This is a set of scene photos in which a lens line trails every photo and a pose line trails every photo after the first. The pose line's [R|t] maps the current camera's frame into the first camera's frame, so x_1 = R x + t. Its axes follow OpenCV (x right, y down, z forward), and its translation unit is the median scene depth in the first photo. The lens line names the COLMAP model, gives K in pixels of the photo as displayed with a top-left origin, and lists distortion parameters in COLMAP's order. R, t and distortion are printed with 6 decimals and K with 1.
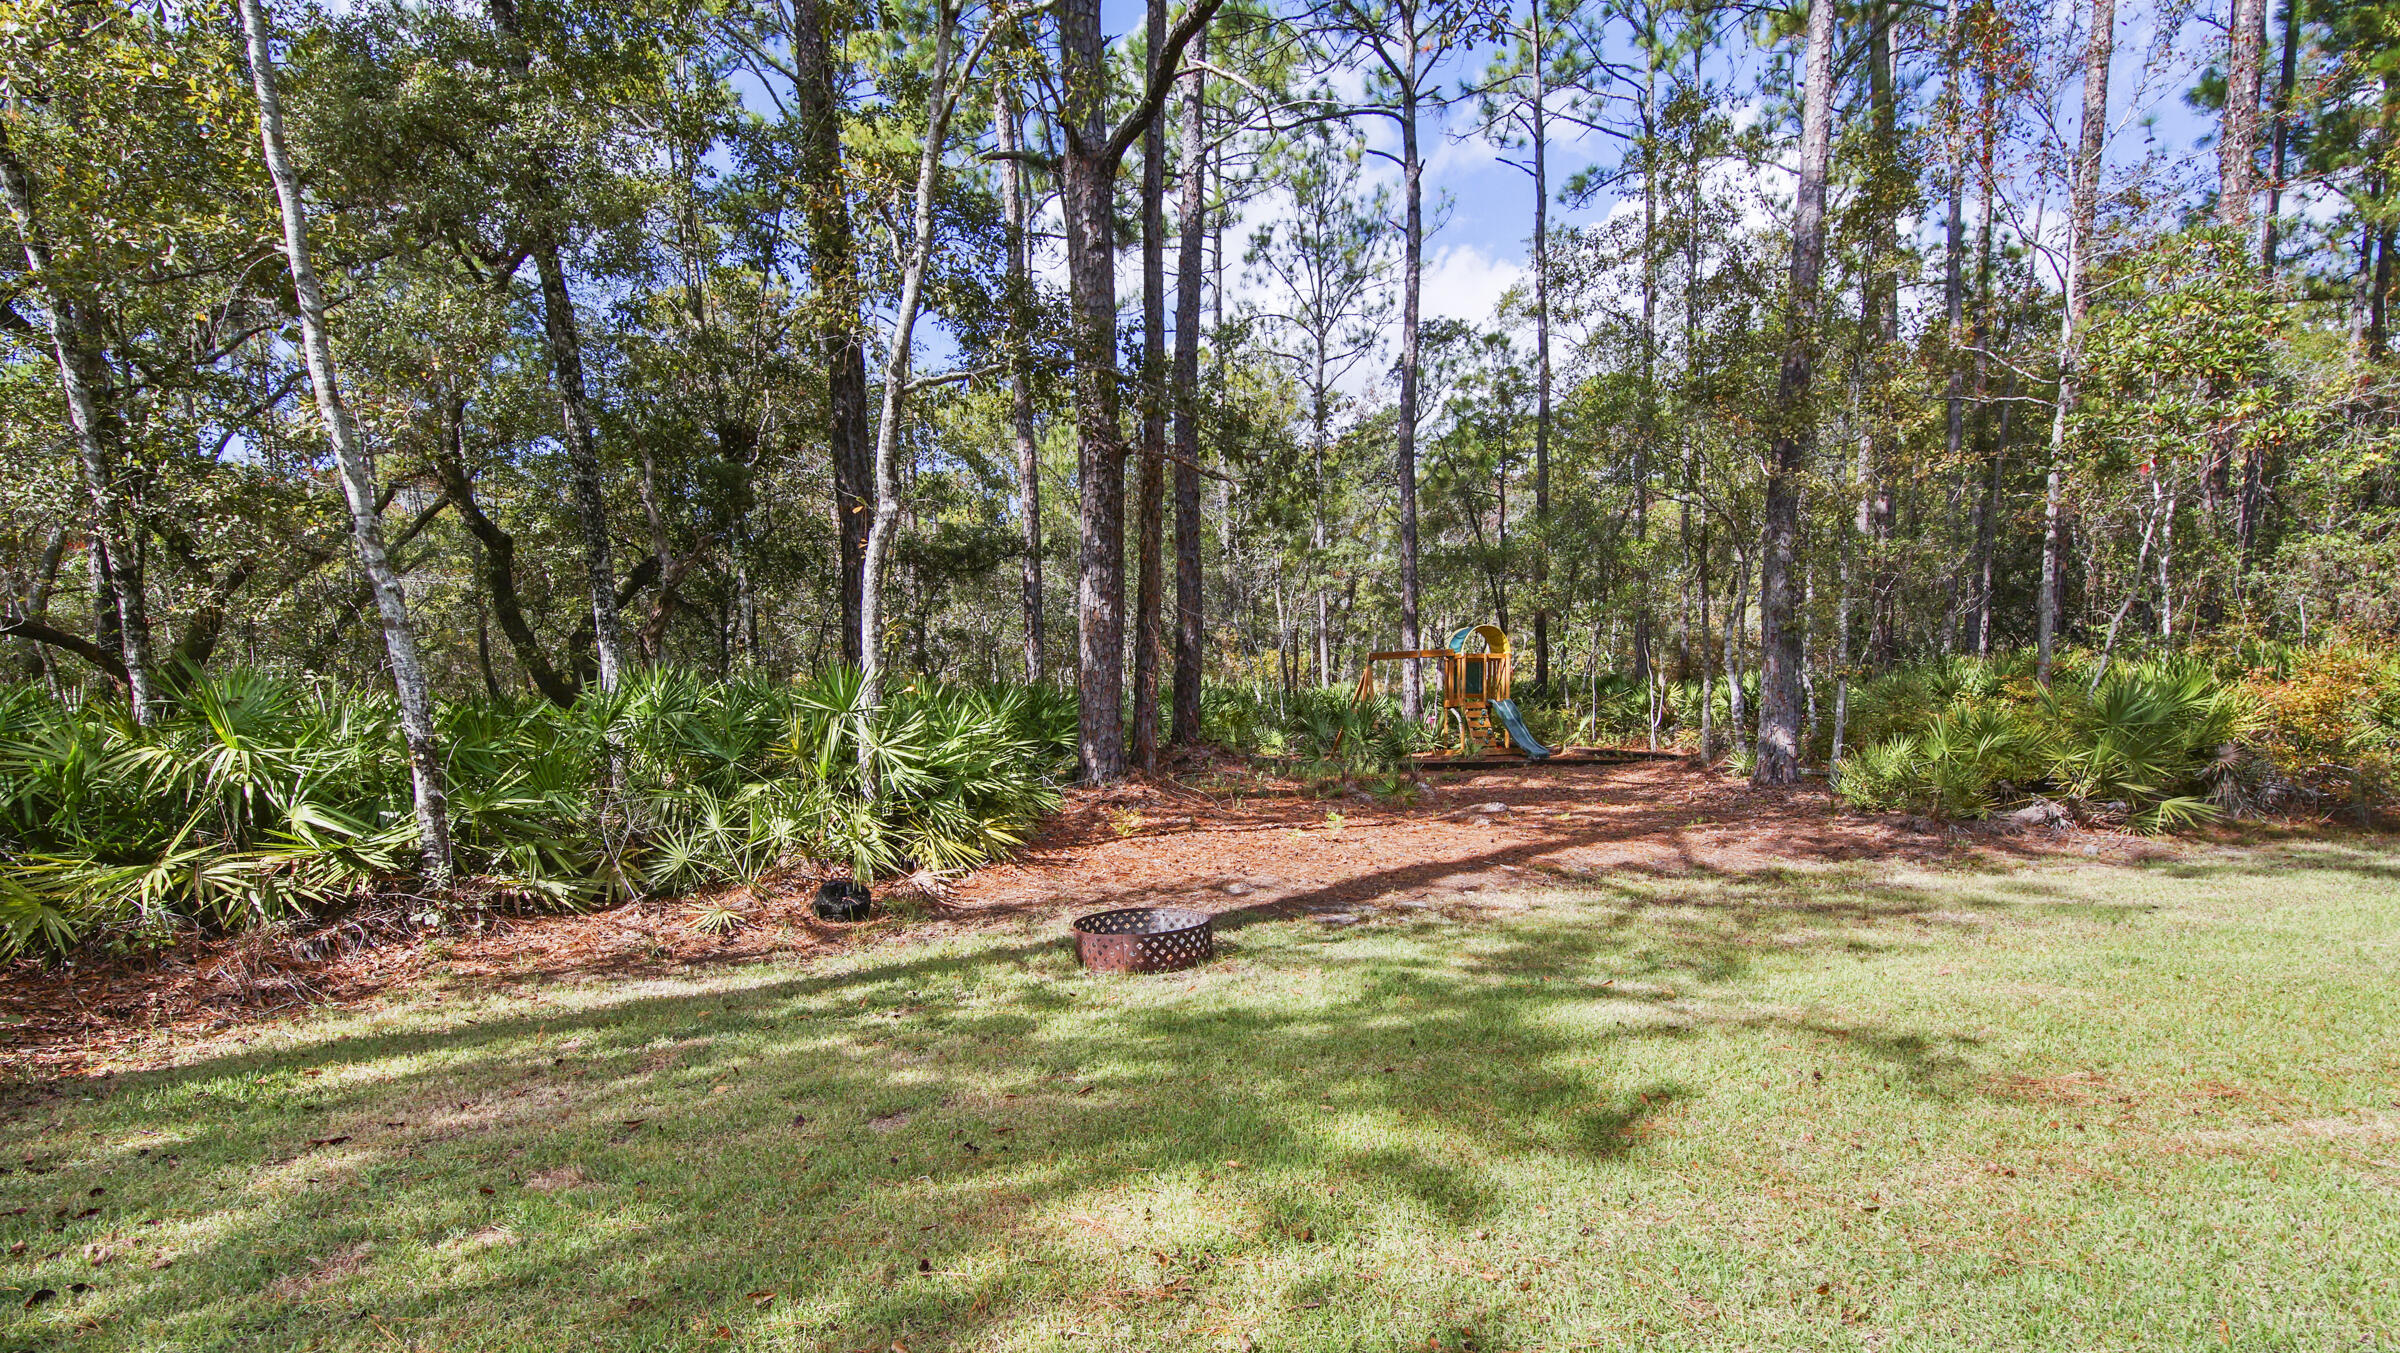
lens RADIAL K [[1064.5, 0, 1159.5], [0, 1064.5, 684.7], [0, 0, 1]] dist [0.001277, -0.009437]
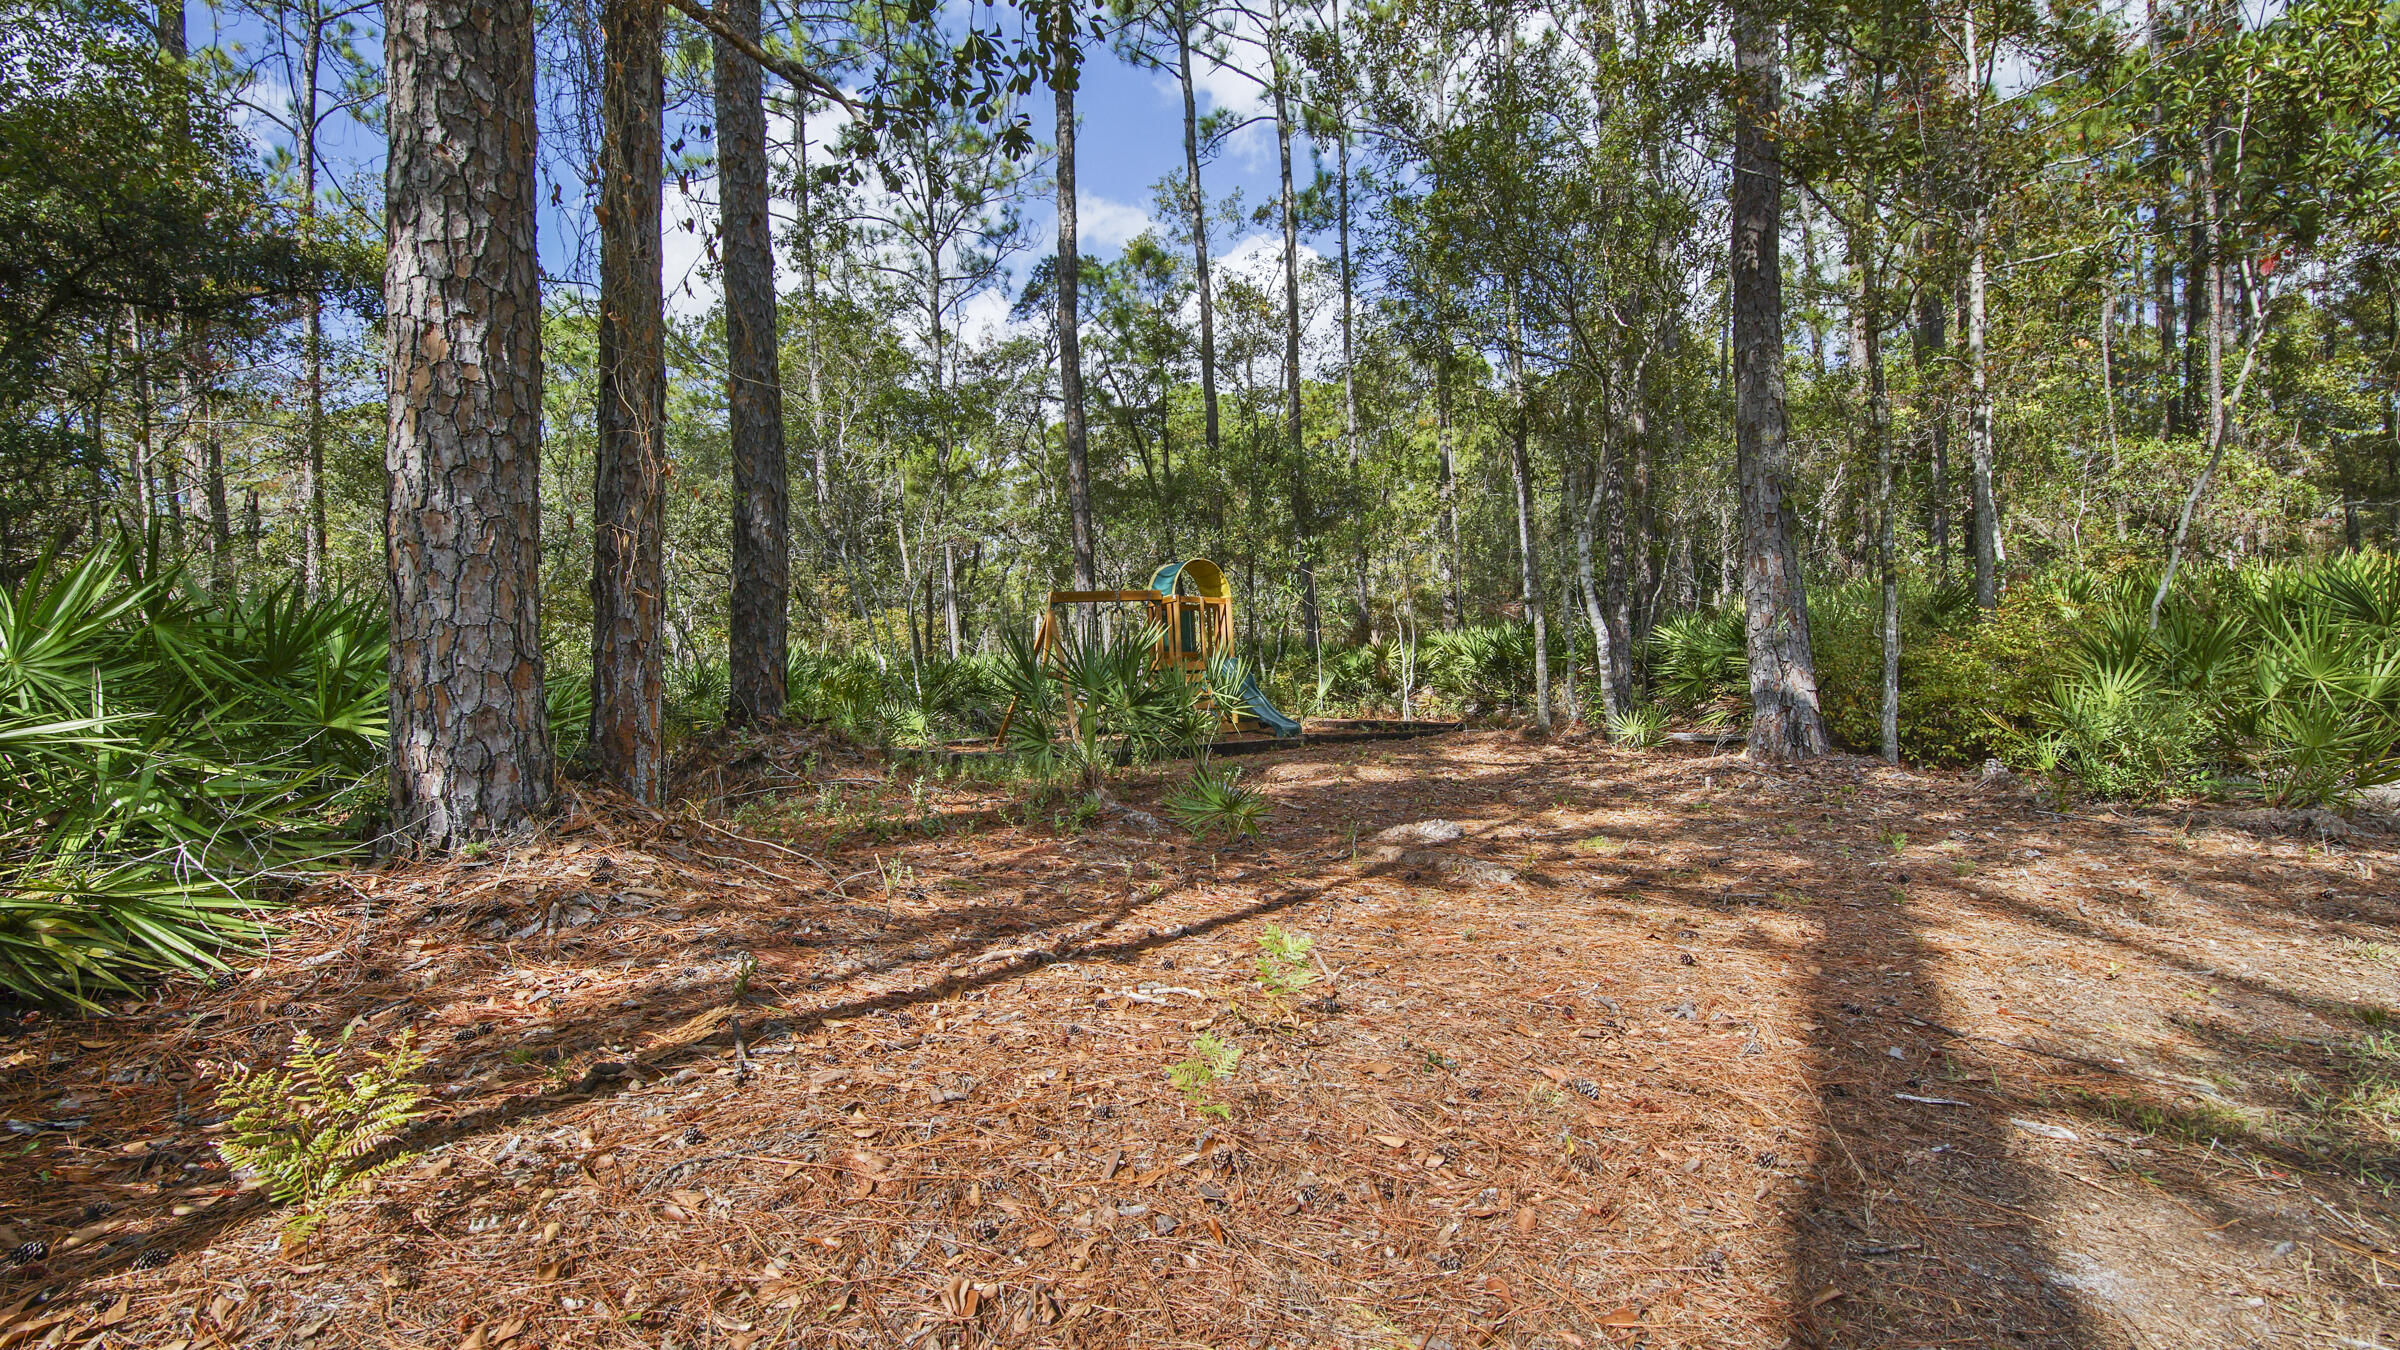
lens RADIAL K [[1064.5, 0, 1159.5], [0, 1064.5, 683.2], [0, 0, 1]] dist [0.001277, -0.009437]
pose [[0.932123, -0.018489, 0.361668, 0.016650], [0.016586, 0.999827, 0.008365, 0.026240], [-0.361761, -0.001798, 0.932269, 0.371192]]
